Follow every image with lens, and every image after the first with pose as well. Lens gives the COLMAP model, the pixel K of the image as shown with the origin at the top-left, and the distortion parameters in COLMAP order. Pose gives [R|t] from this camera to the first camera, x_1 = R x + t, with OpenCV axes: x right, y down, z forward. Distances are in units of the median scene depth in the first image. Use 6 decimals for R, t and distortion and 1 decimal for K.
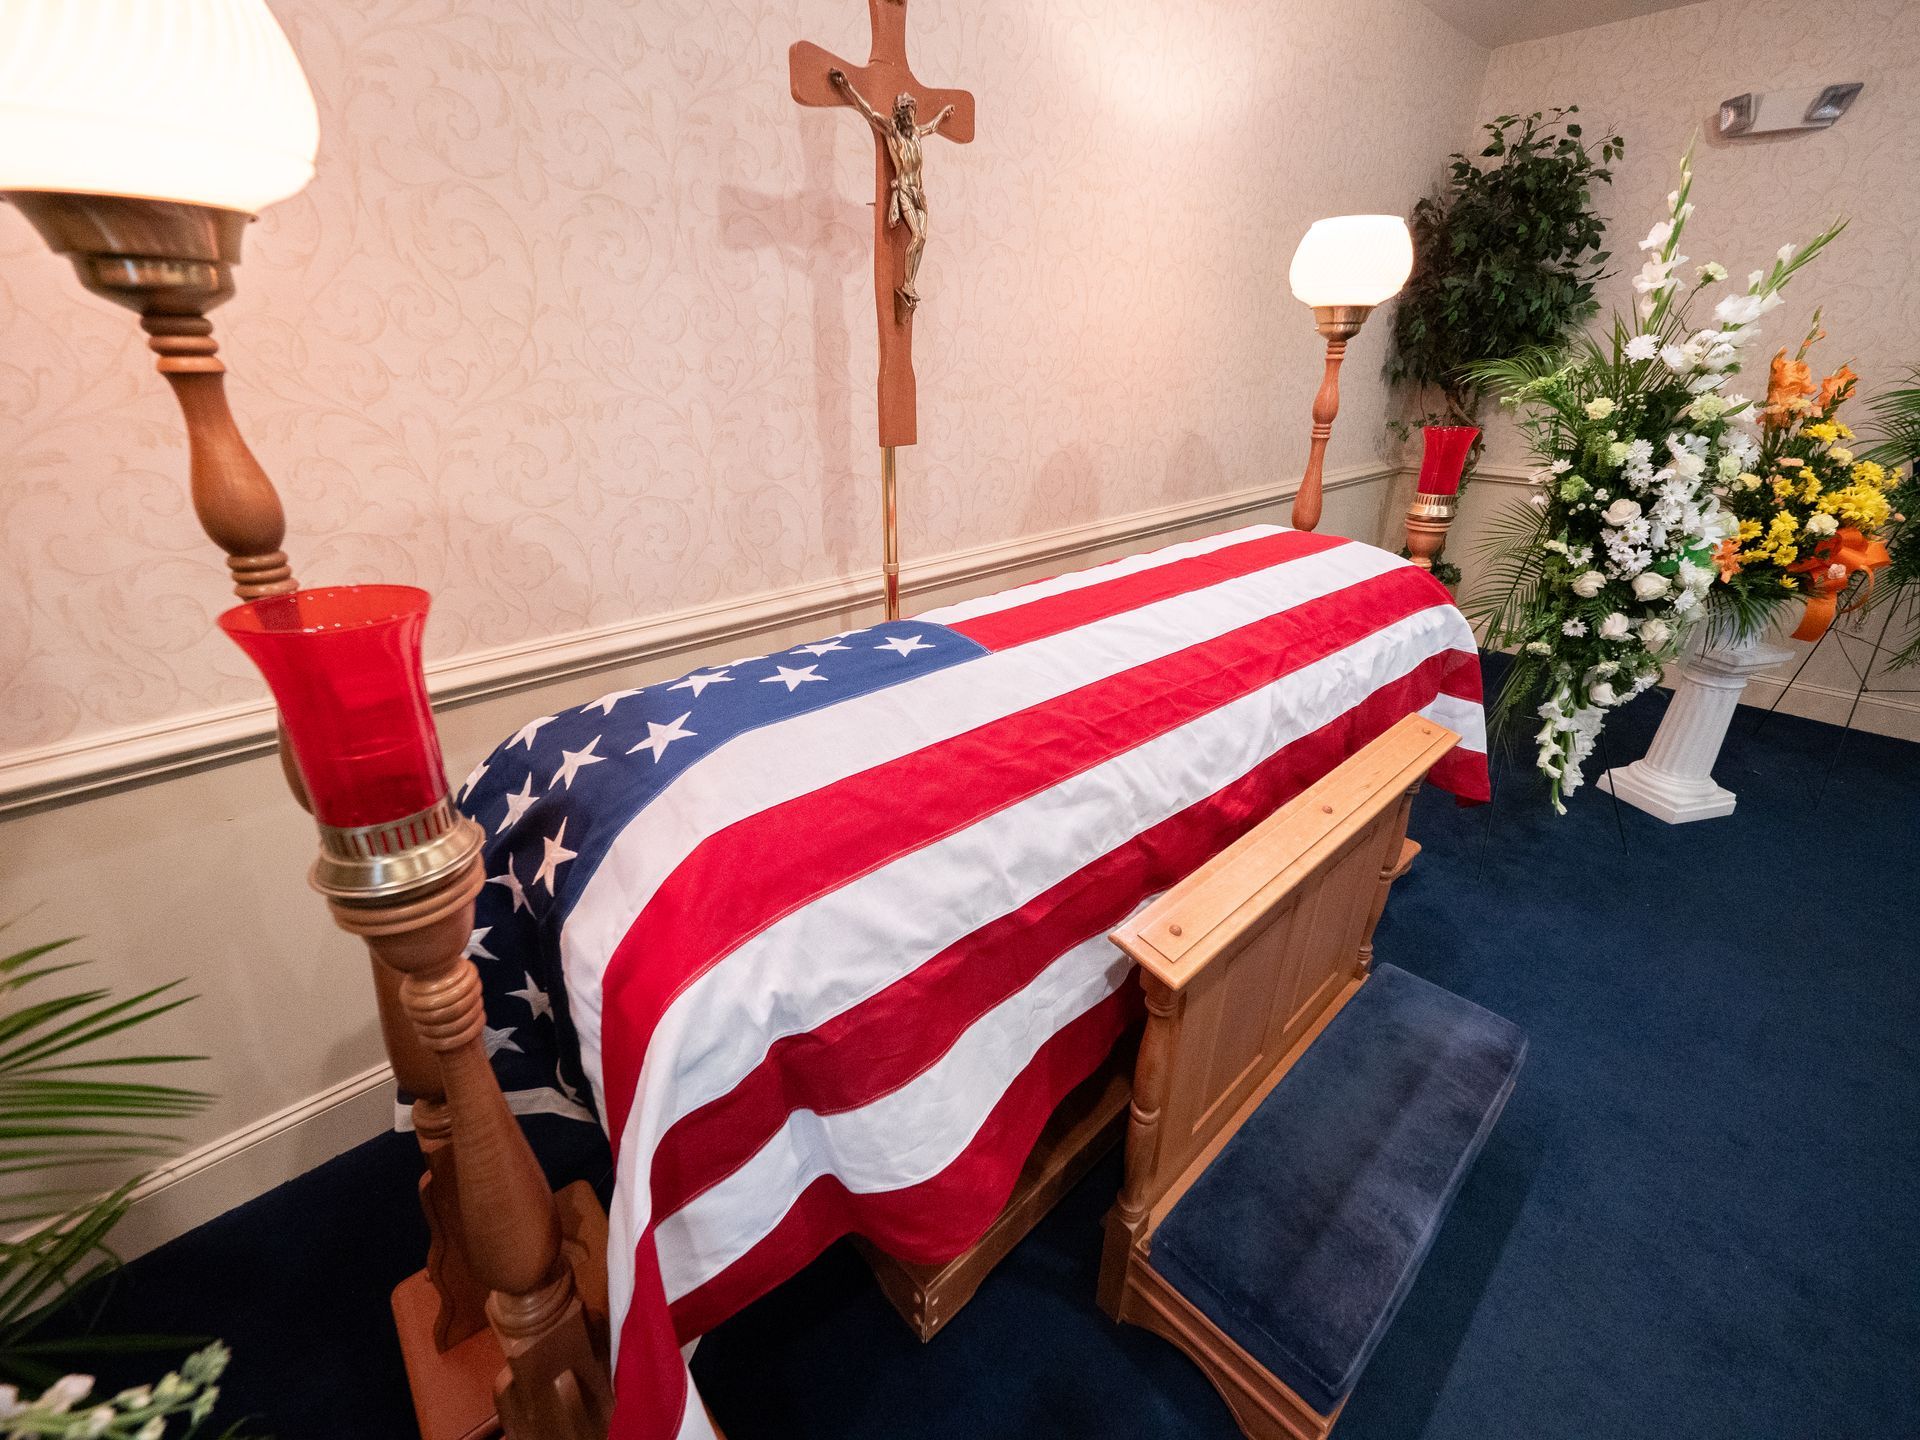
lens RADIAL K [[799.3, 0, 949.7], [0, 799.3, 730.0], [0, 0, 1]] dist [-0.029148, 0.010016]
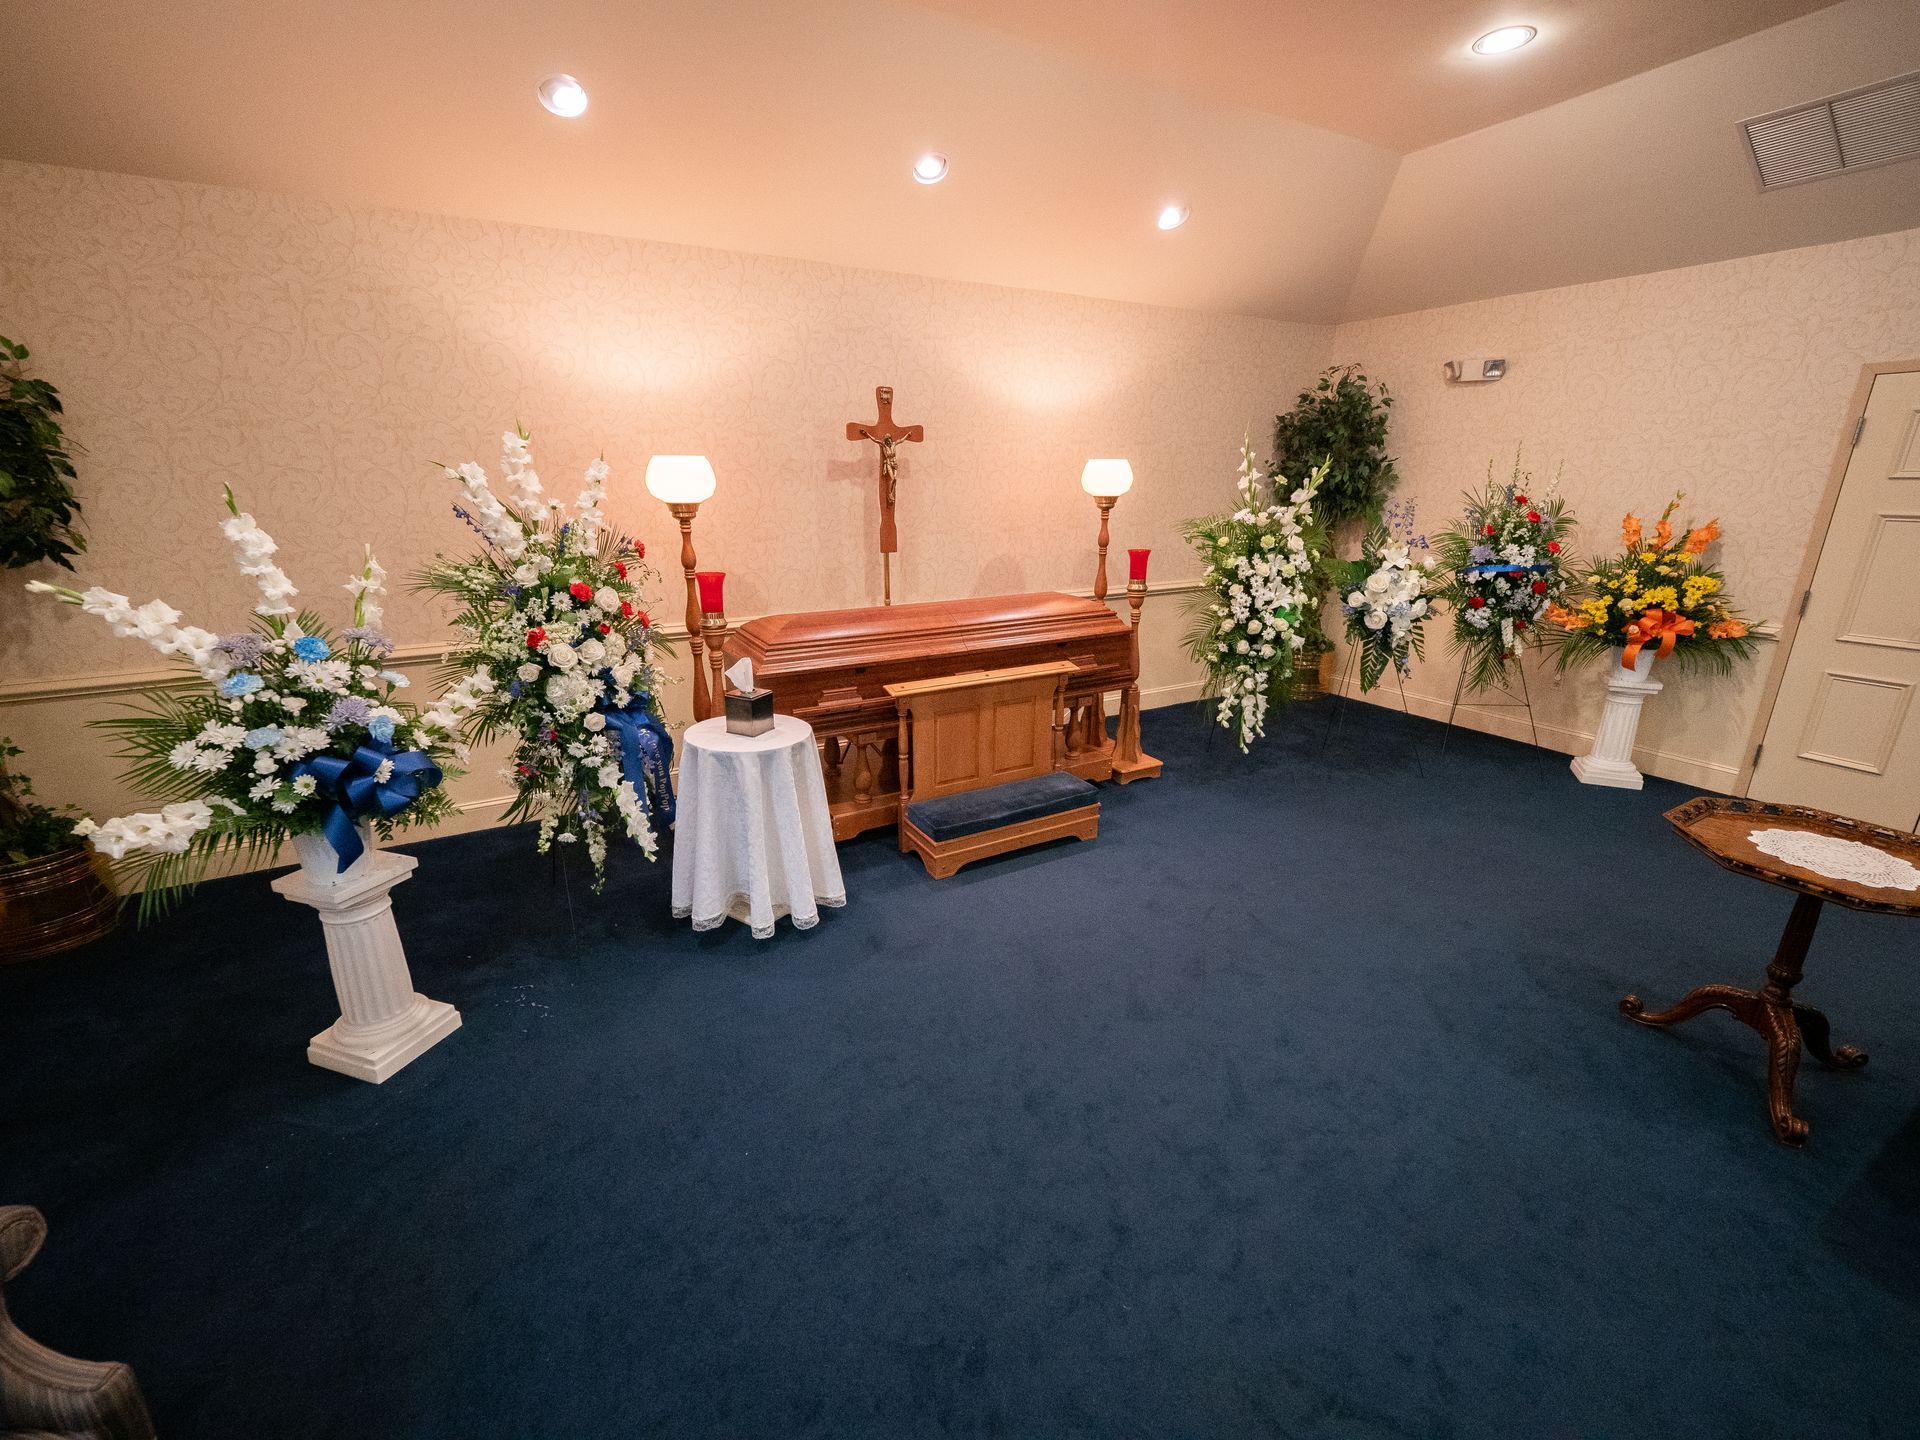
lens RADIAL K [[791.3, 0, 960.0], [0, 791.3, 720.0], [0, 0, 1]] dist [-0.001042, -0.000465]
pose [[0.969241, 0.070962, -0.235661, 0.729303], [-0.103741, 0.986106, -0.129739, 0.435467], [0.223180, 0.150196, 0.963136, -1.197011]]
